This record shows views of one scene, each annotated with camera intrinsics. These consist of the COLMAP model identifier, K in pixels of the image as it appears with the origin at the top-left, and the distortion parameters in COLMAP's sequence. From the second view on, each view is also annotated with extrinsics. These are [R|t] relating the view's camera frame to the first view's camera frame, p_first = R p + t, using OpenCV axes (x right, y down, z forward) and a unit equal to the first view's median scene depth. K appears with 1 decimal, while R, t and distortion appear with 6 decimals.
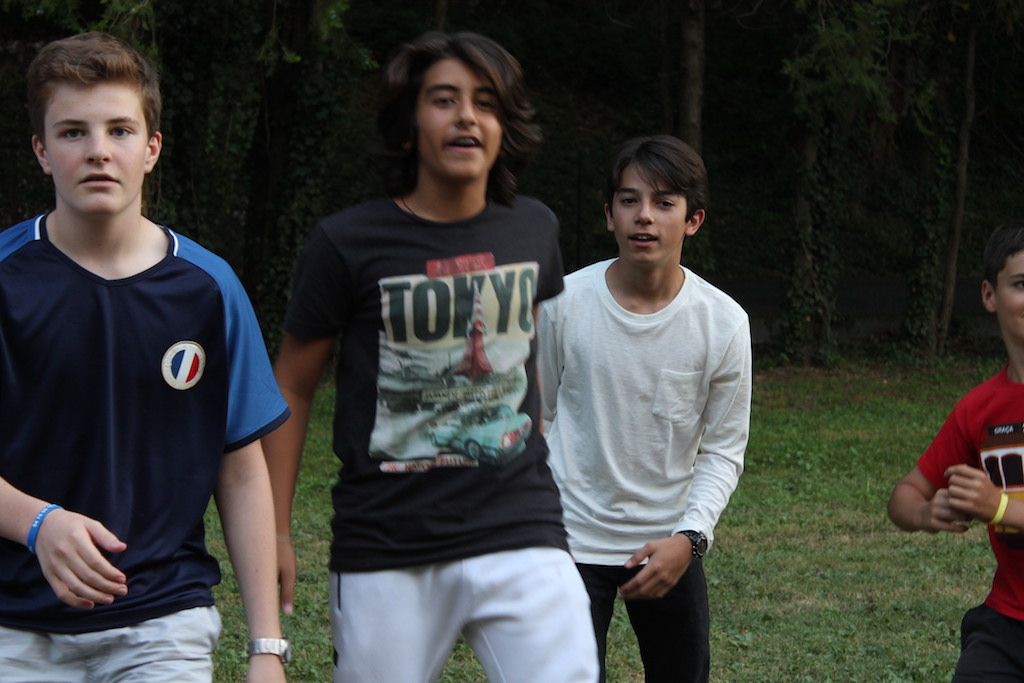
lens RADIAL K [[2525.6, 0, 507.9], [0, 2525.6, 340.9], [0, 0, 1]] dist [0.088040, 0.000000]
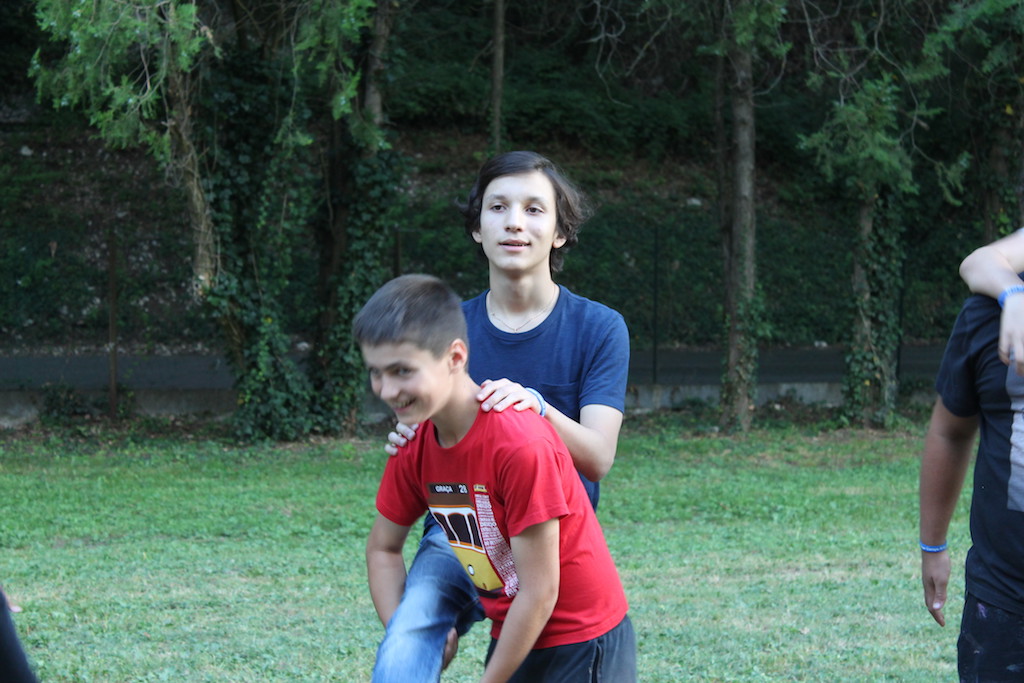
lens RADIAL K [[2525.6, 0, 516.0], [0, 2525.6, 342.7], [0, 0, 1]] dist [0.088040, 0.000000]
pose [[0.990588, -0.003481, -0.136835, 0.129031], [-0.000522, 0.999573, -0.029208, 0.005713], [0.136878, 0.029004, 0.990163, -0.052762]]
